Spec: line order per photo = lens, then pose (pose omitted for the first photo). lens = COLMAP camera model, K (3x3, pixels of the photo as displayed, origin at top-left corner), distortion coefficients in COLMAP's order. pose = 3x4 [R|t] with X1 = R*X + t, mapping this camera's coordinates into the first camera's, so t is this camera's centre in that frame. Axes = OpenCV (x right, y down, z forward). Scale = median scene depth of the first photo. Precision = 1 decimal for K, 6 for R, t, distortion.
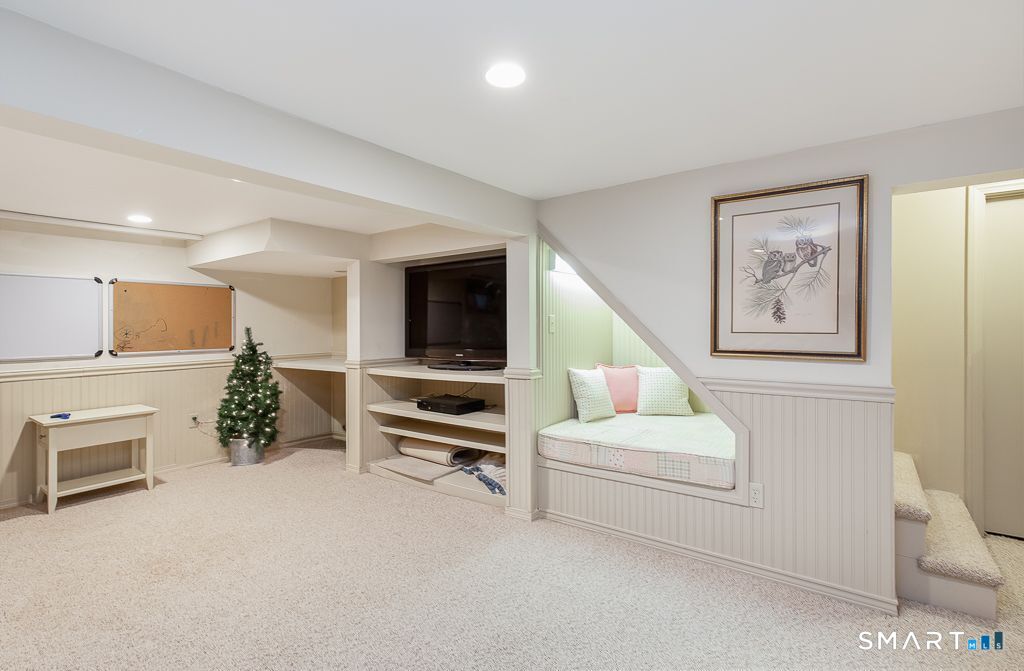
lens RADIAL K [[482.6, 0, 519.1], [0, 482.6, 327.2], [0, 0, 1]] dist [0.000621, -0.000044]
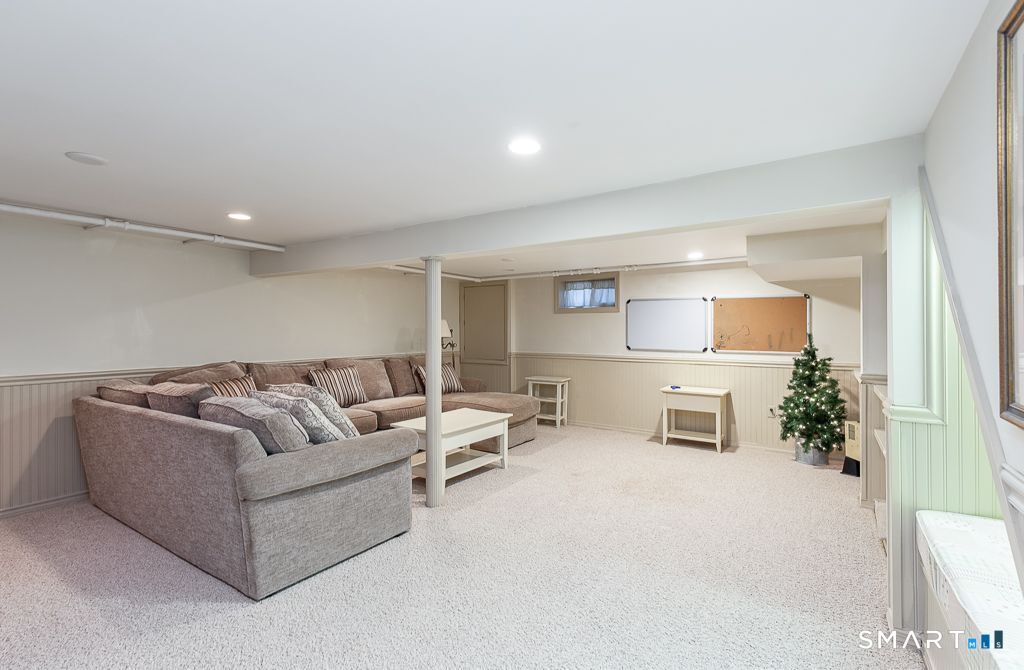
lens RADIAL K [[482.6, 0, 519.1], [0, 482.6, 326.7], [0, 0, 1]] dist [0.000621, -0.000044]
pose [[0.014402, 0.000855, -0.999896, 0.546042], [-0.008406, 0.999964, 0.000734, -0.010403], [0.999861, 0.008394, 0.014409, 0.405860]]
